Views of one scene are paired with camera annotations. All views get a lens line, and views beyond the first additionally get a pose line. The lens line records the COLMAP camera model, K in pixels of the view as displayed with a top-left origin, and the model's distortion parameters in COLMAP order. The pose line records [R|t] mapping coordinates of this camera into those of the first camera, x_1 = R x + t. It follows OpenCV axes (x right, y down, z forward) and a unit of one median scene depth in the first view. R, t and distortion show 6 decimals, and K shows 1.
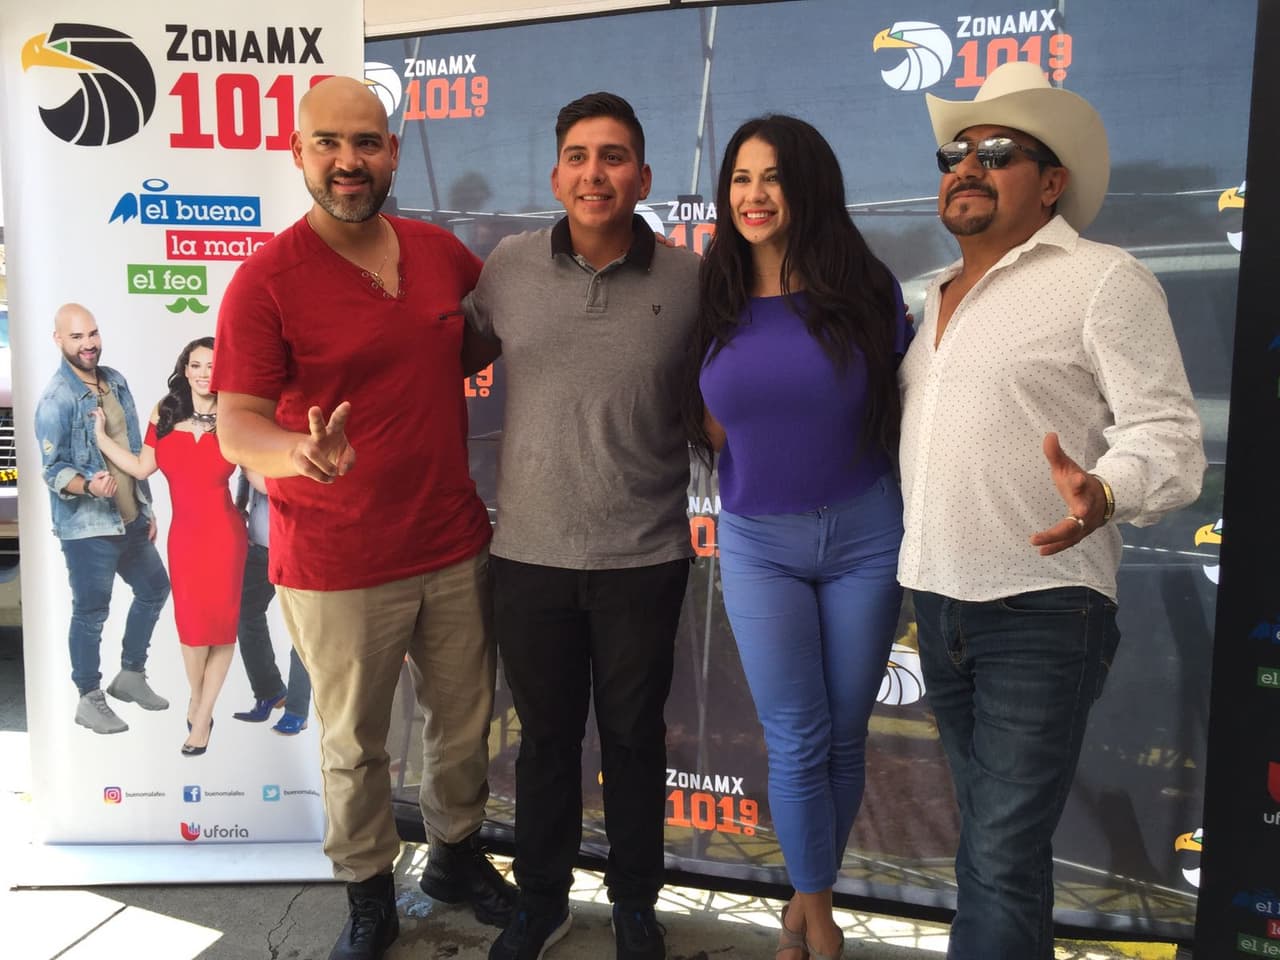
lens RADIAL K [[1074.8, 0, 632.0], [0, 1074.8, 478.1], [0, 0, 1]] dist [0.088704, -0.153306]
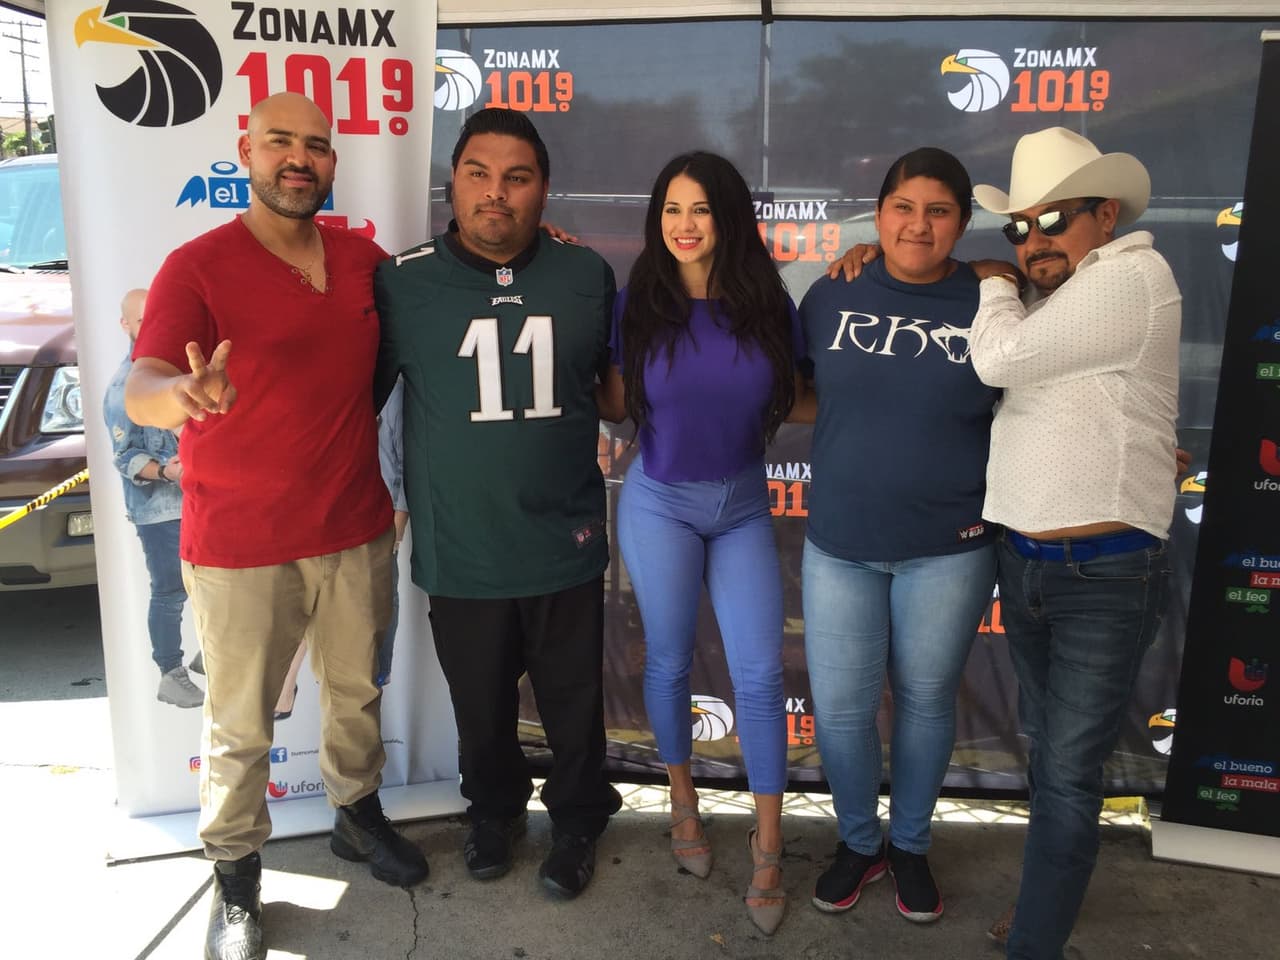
lens RADIAL K [[1068.8, 0, 634.8], [0, 1068.8, 474.9], [0, 0, 1]] dist [0.043201, -0.069634]
pose [[0.978172, -0.043929, 0.203101, -0.279688], [0.019755, 0.992631, 0.119552, -0.100526], [-0.206856, -0.112930, 0.971832, -0.053852]]
